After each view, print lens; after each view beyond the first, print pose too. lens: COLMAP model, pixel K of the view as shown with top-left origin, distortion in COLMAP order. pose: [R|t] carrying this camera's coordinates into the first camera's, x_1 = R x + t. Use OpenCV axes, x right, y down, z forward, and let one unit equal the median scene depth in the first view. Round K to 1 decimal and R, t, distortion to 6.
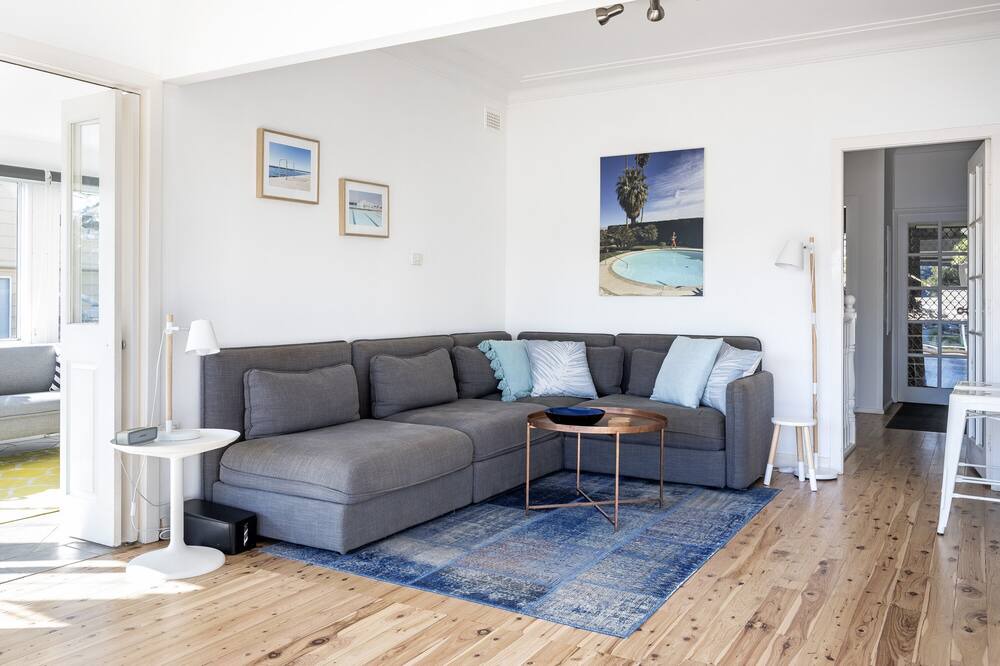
lens RADIAL K [[763.1, 0, 444.9], [0, 763.1, 348.8], [0, 0, 1]] dist [-0.002939, -0.000022]
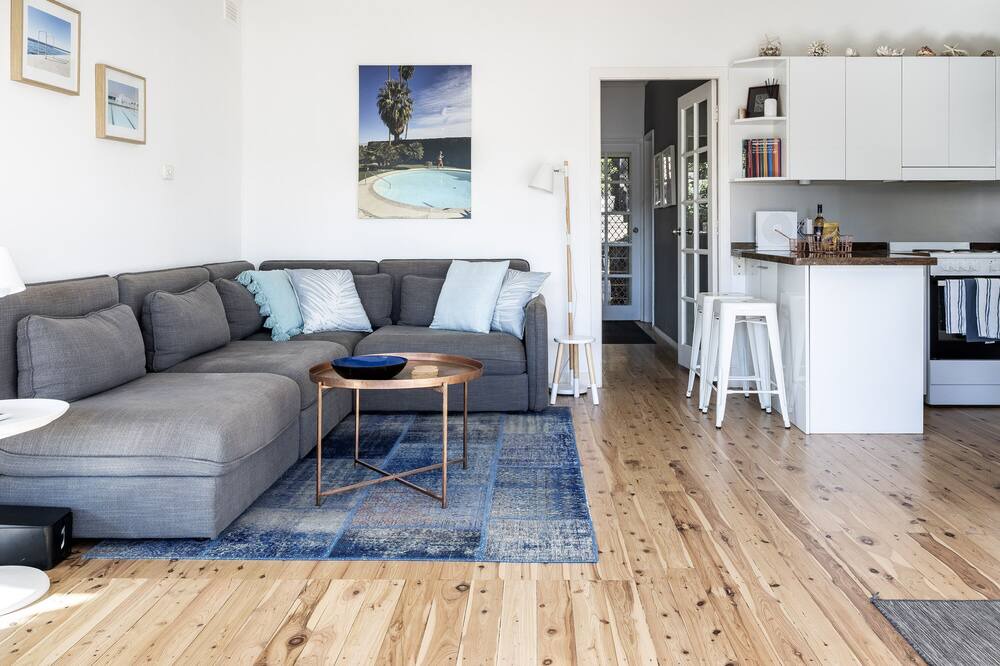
lens RADIAL K [[850.4, 0, 465.3], [0, 850.4, 297.0], [0, 0, 1]] dist [-0.010533, 0.007292]
pose [[0.870769, -0.044121, 0.489710, -0.254214], [0.035474, 0.999008, 0.026929, 0.001320], [-0.490412, -0.006078, 0.871470, 0.077081]]
